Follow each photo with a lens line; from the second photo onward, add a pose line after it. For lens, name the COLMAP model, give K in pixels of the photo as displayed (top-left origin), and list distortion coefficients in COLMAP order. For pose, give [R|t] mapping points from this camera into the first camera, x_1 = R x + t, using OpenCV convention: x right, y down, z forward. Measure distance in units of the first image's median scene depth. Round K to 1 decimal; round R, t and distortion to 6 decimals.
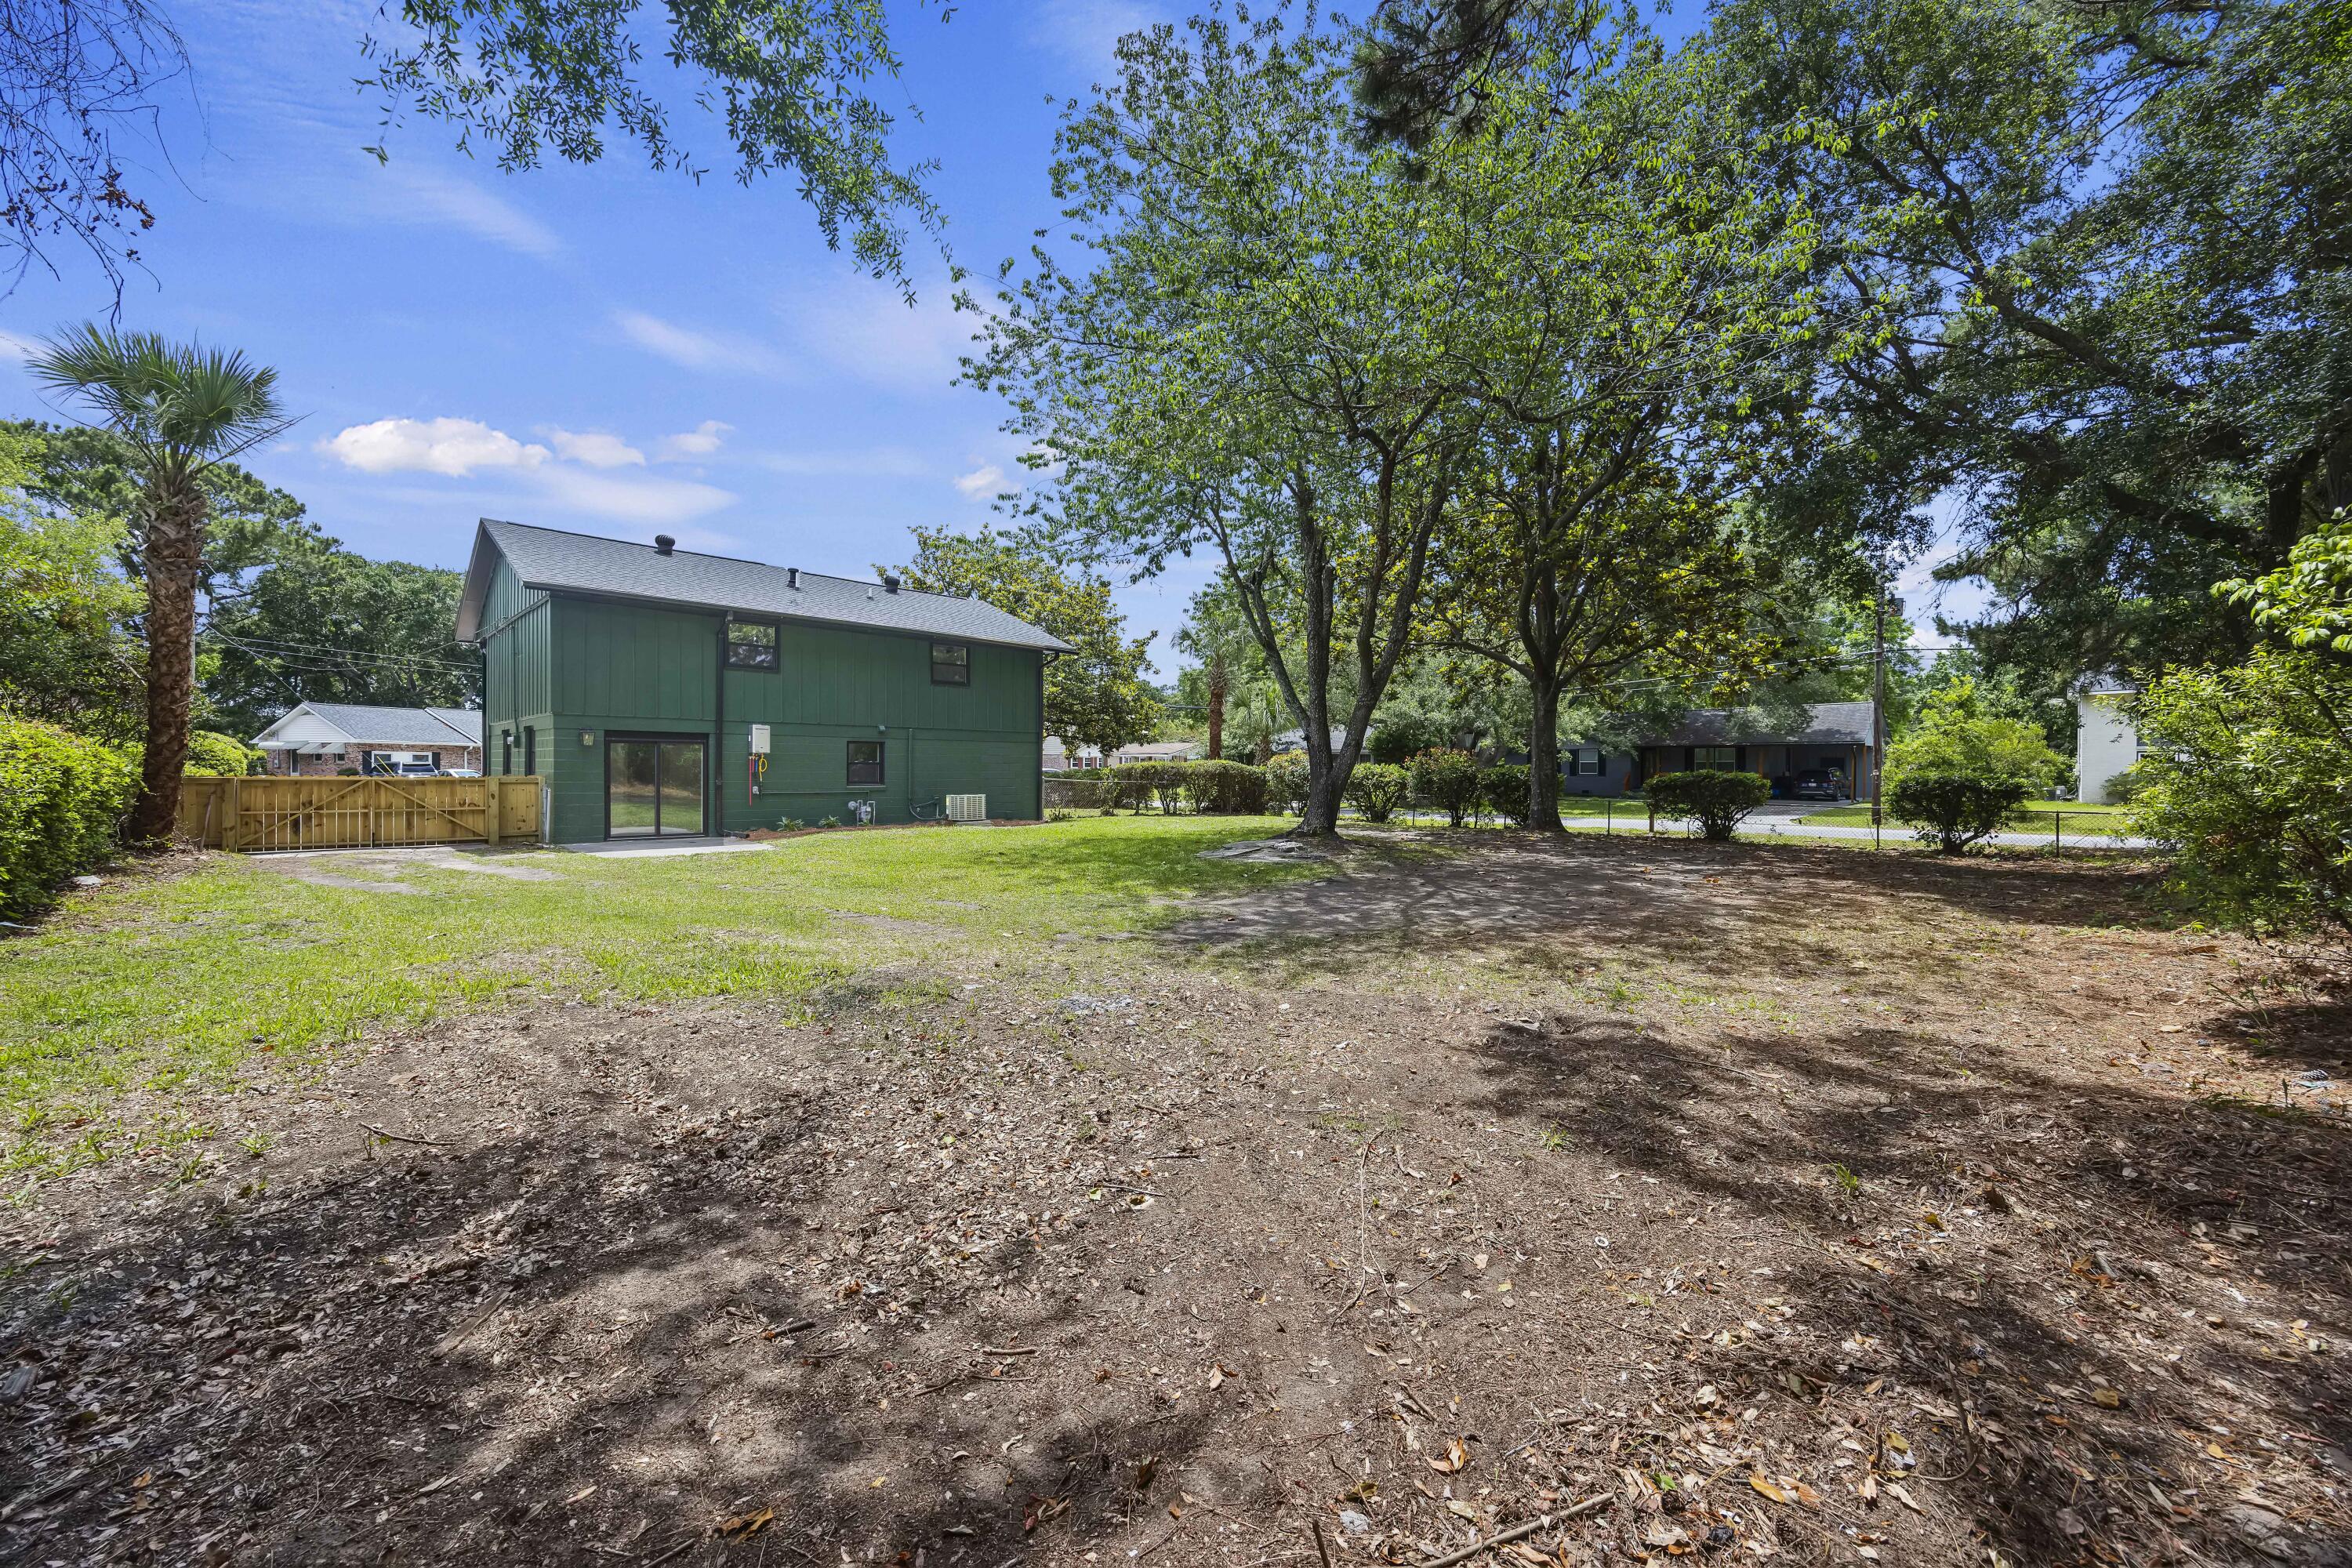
lens RADIAL K [[919.4, 0, 1167.7], [0, 919.4, 774.8], [0, 0, 1]] dist [0.003136, 0.000275]
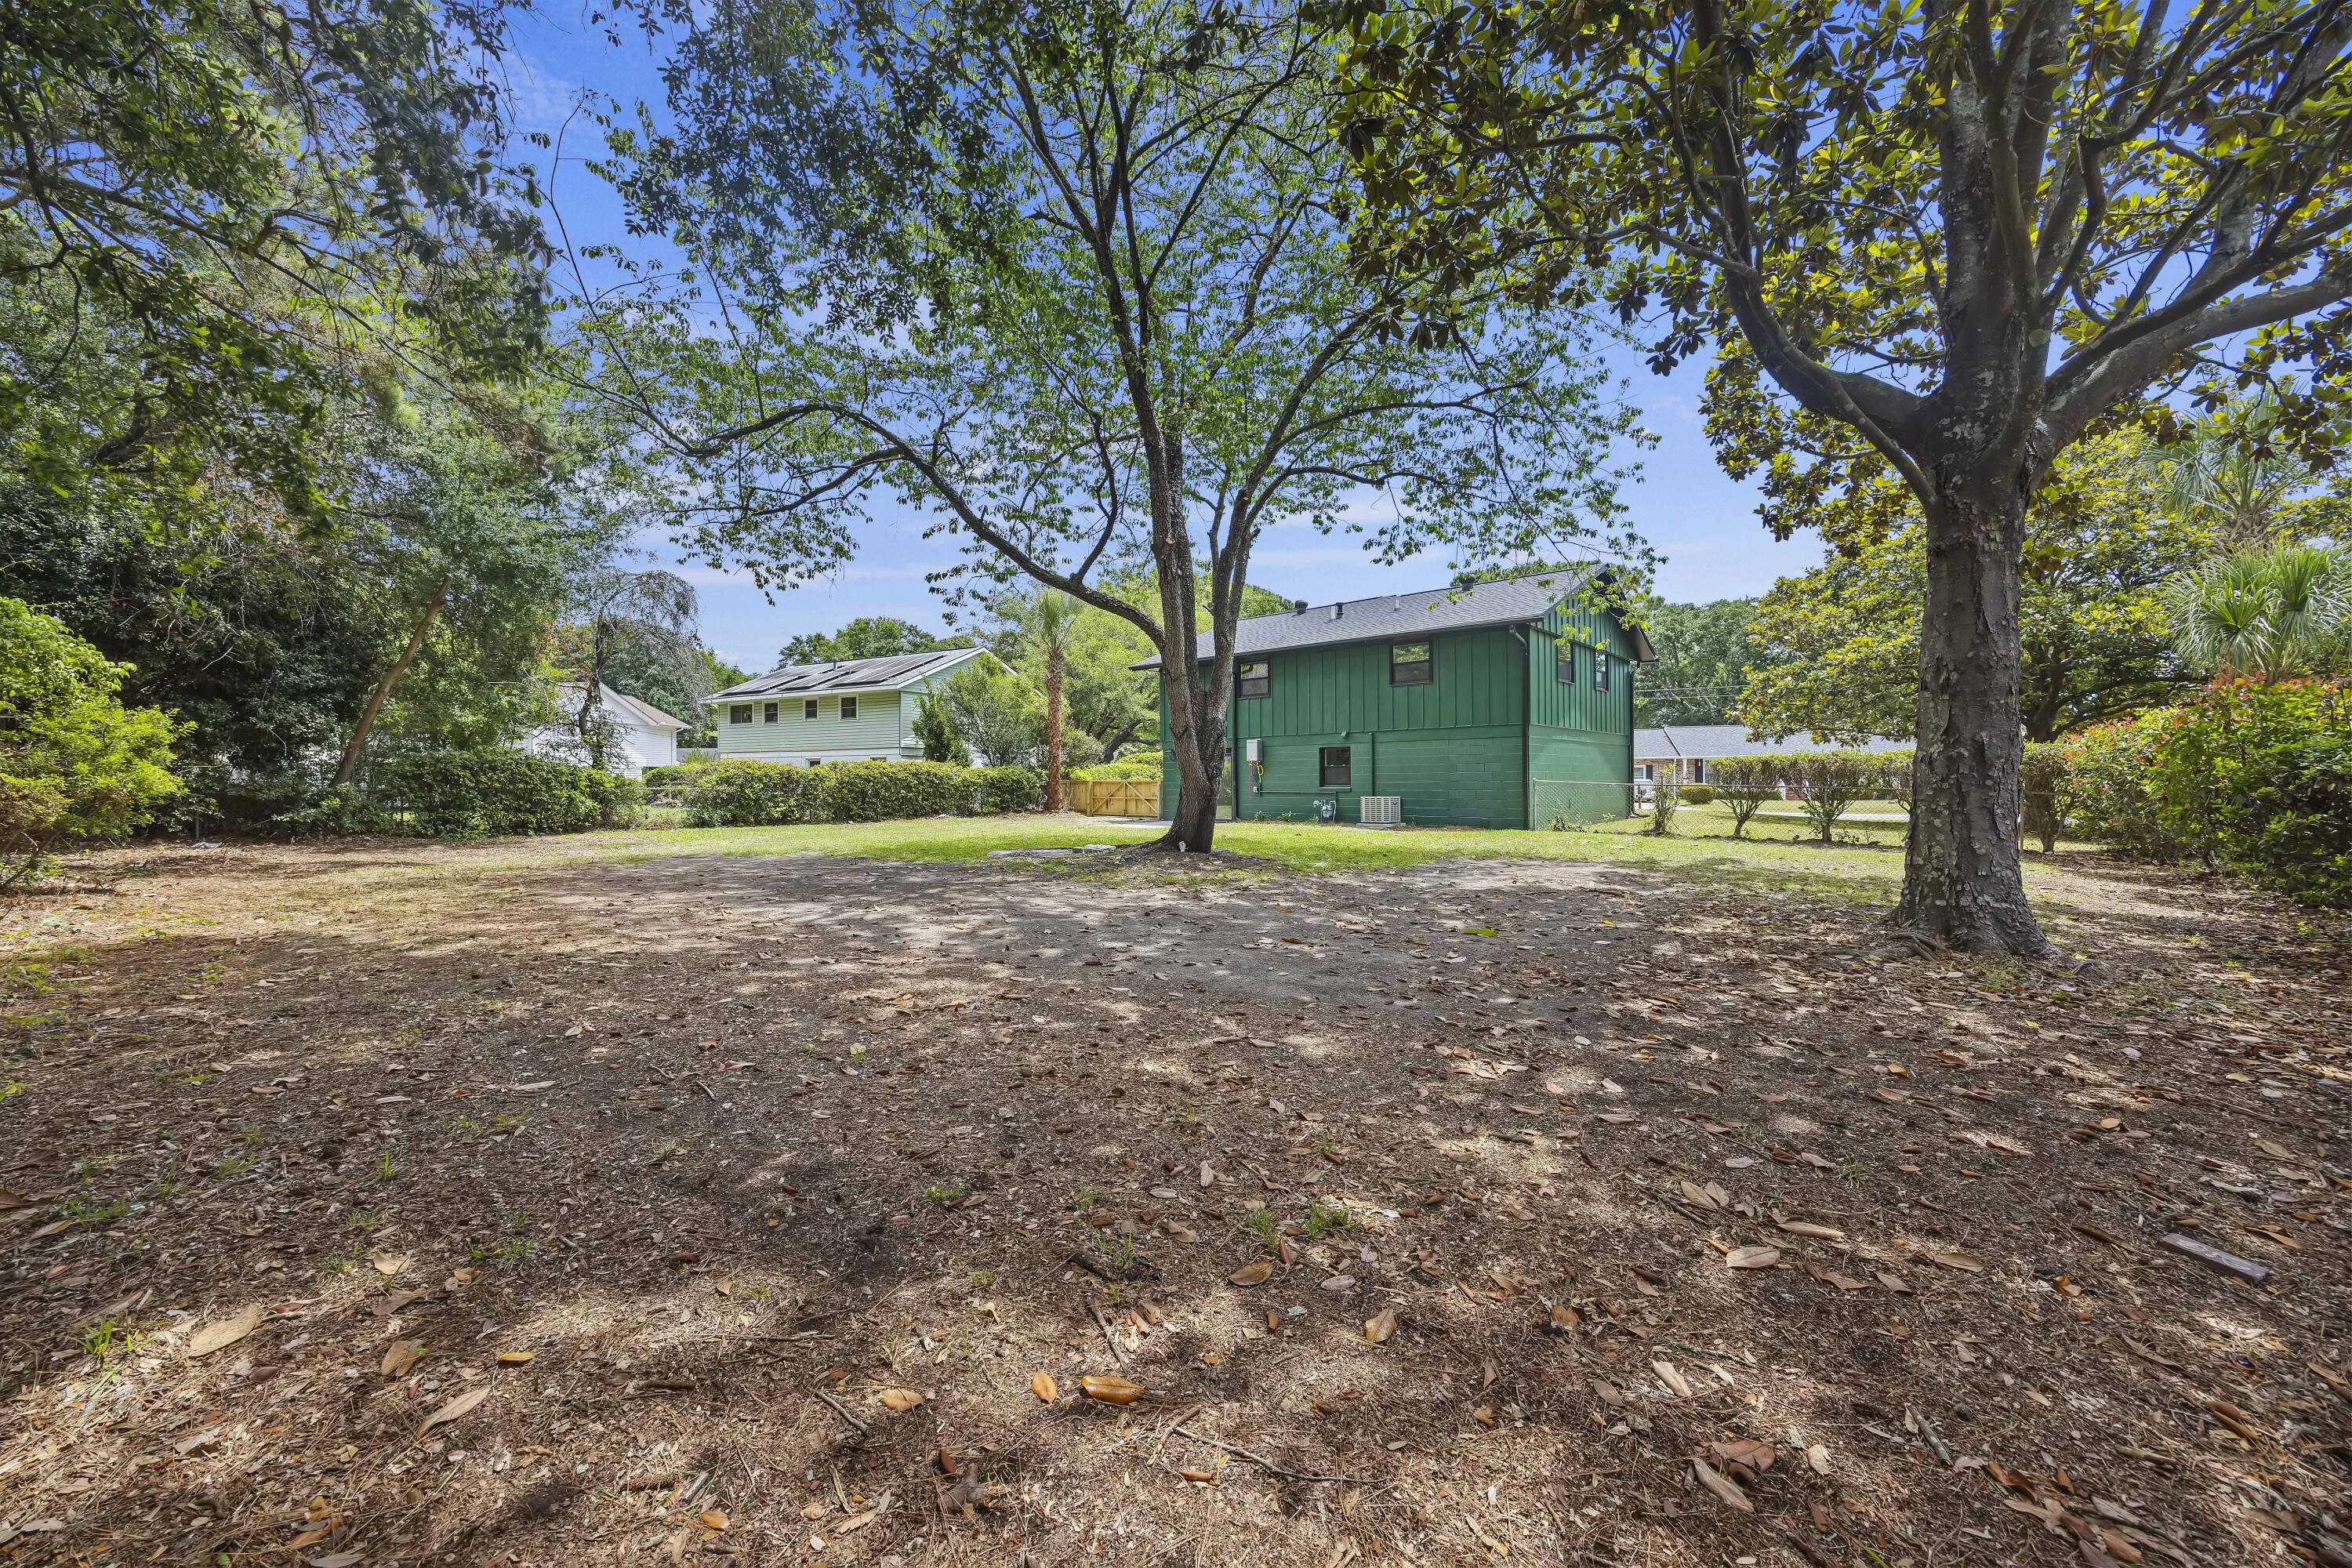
lens RADIAL K [[940.6, 0, 1176.3], [0, 940.6, 773.9], [0, 0, 1]] dist [0.001835, 0.000127]
pose [[0.000130, -0.012321, -0.999924, 0.839691], [-0.002083, 0.999922, -0.012321, 0.011522], [0.999998, 0.002084, 0.000104, 0.833726]]
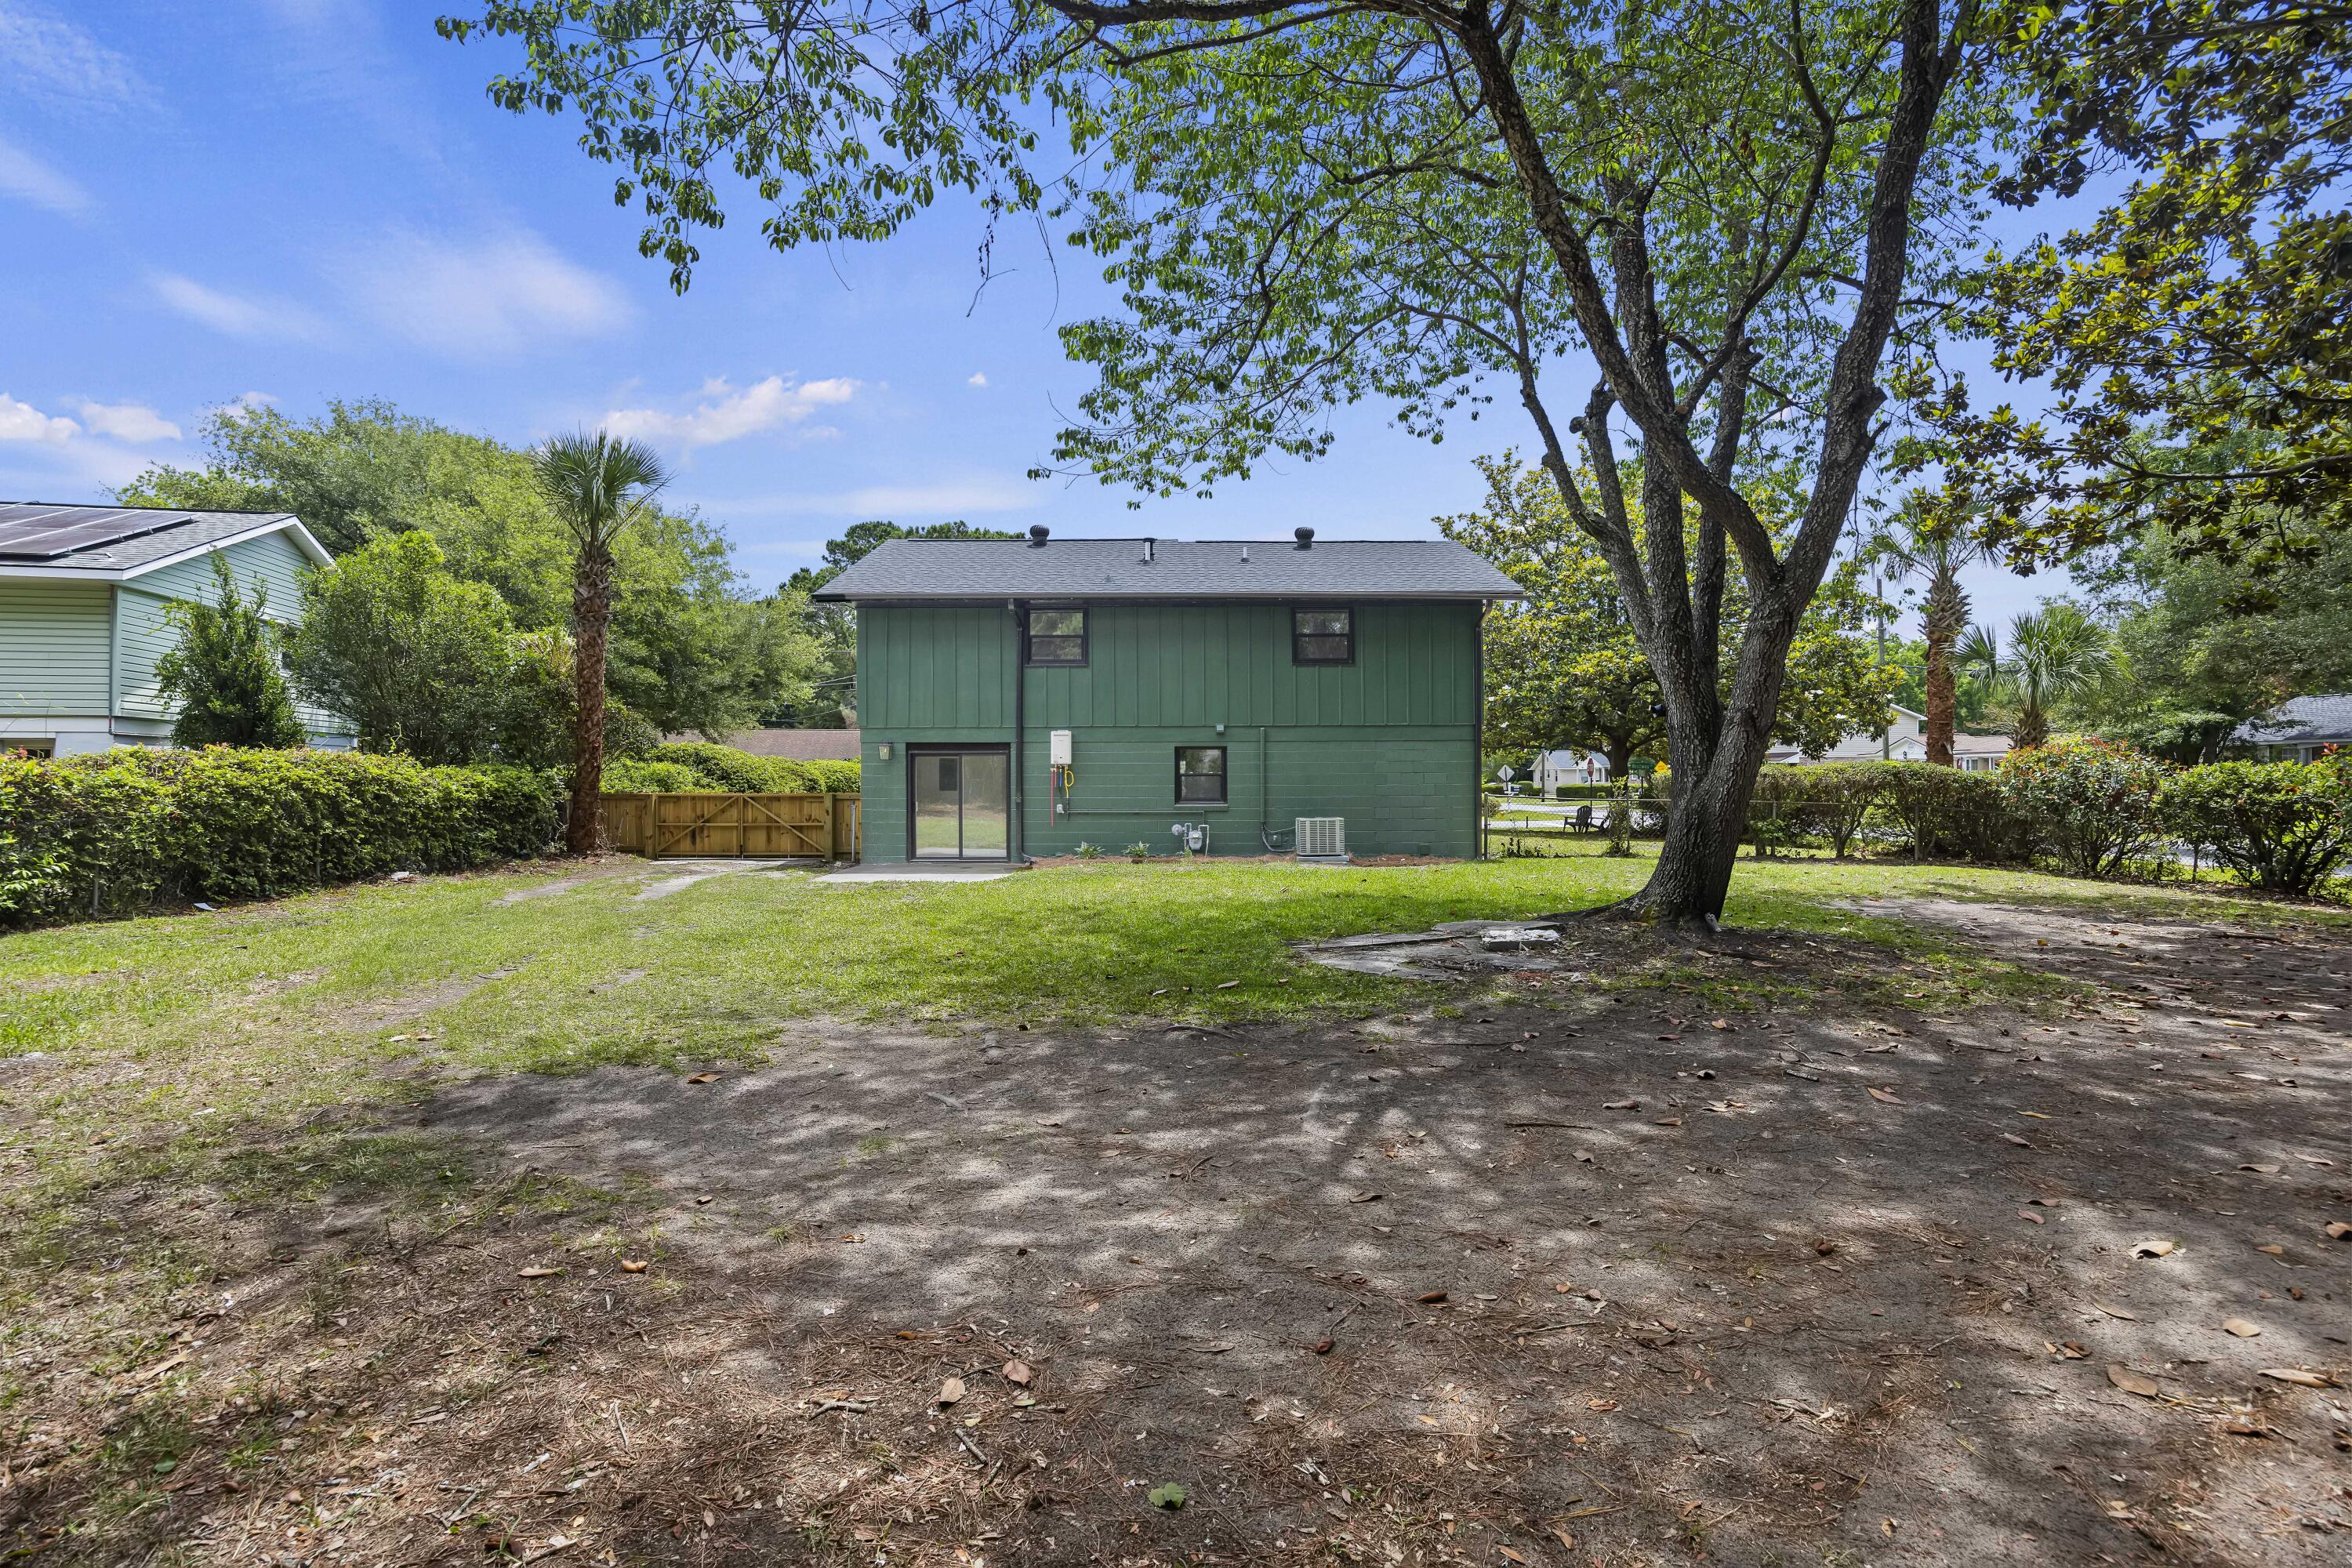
lens RADIAL K [[1114.2, 0, 1172.8], [0, 1114.2, 760.4], [0, 0, 1]] dist [-0.011204, -0.000207]
pose [[0.697911, -0.023762, -0.715790, 0.327706], [0.002129, 0.999514, -0.031105, 0.004274], [0.716181, 0.020184, 0.697622, 0.344007]]
